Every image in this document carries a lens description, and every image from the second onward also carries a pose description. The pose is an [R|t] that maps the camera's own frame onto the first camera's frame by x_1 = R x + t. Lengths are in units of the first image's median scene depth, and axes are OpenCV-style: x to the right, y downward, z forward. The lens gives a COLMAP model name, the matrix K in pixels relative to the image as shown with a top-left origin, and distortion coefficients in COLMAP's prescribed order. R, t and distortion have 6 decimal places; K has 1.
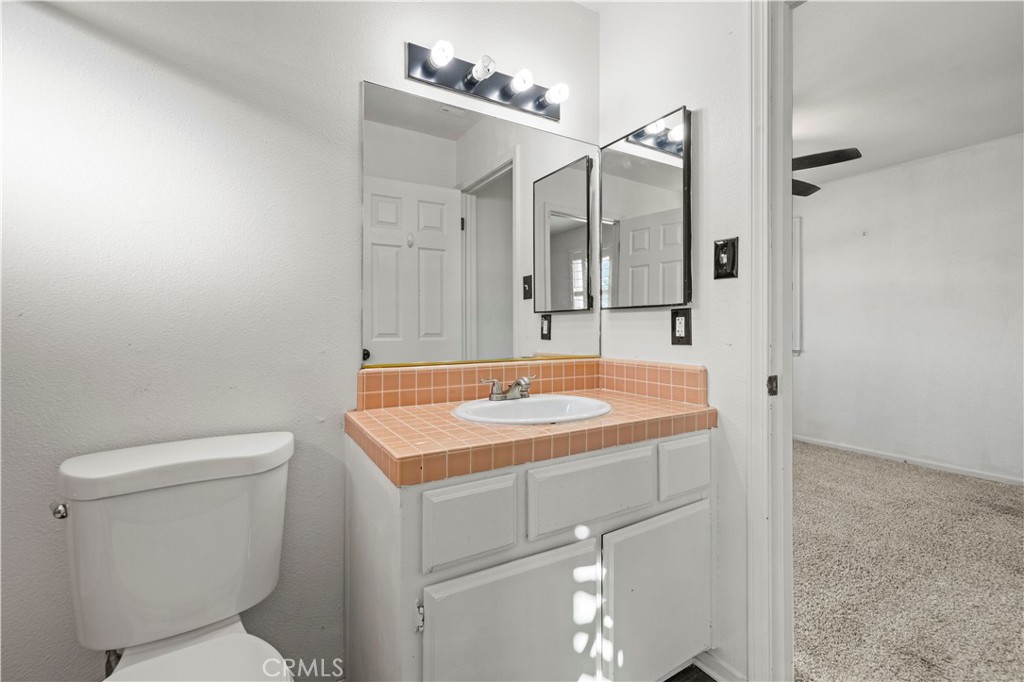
lens RADIAL K [[438.9, 0, 514.1], [0, 438.9, 326.8], [0, 0, 1]] dist [-0.001026, -0.000110]
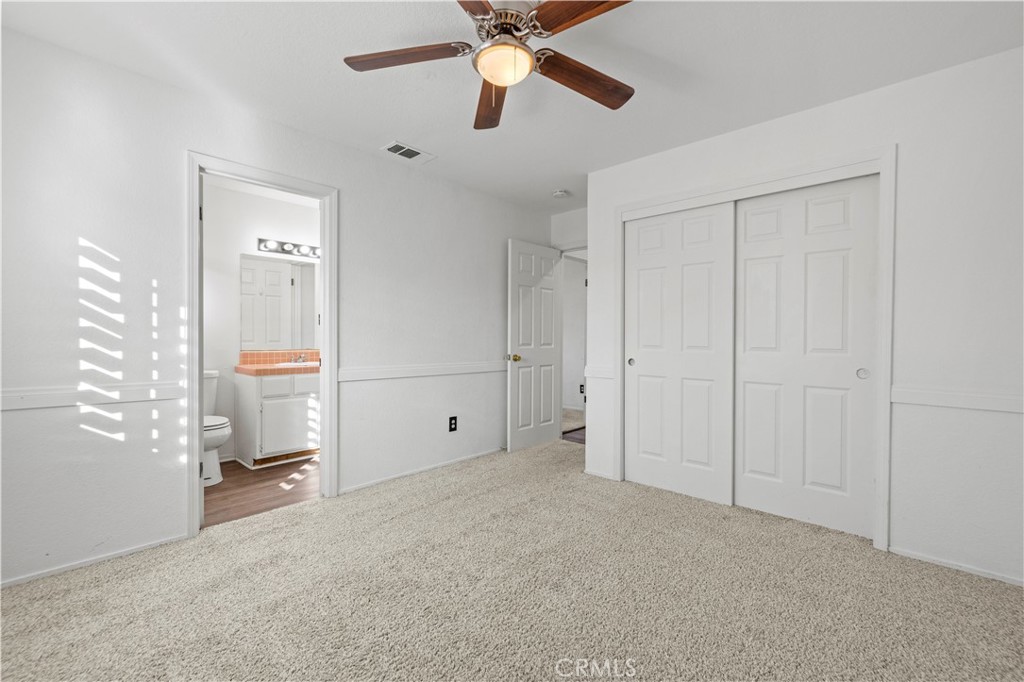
lens RADIAL K [[433.4, 0, 505.2], [0, 433.4, 339.3], [0, 0, 1]] dist [-0.000821, -0.000325]
pose [[0.962923, 0.001225, 0.269775, 0.553490], [-0.002627, 0.999985, 0.004835, -0.003760], [-0.269765, -0.005365, 0.962911, -2.193849]]
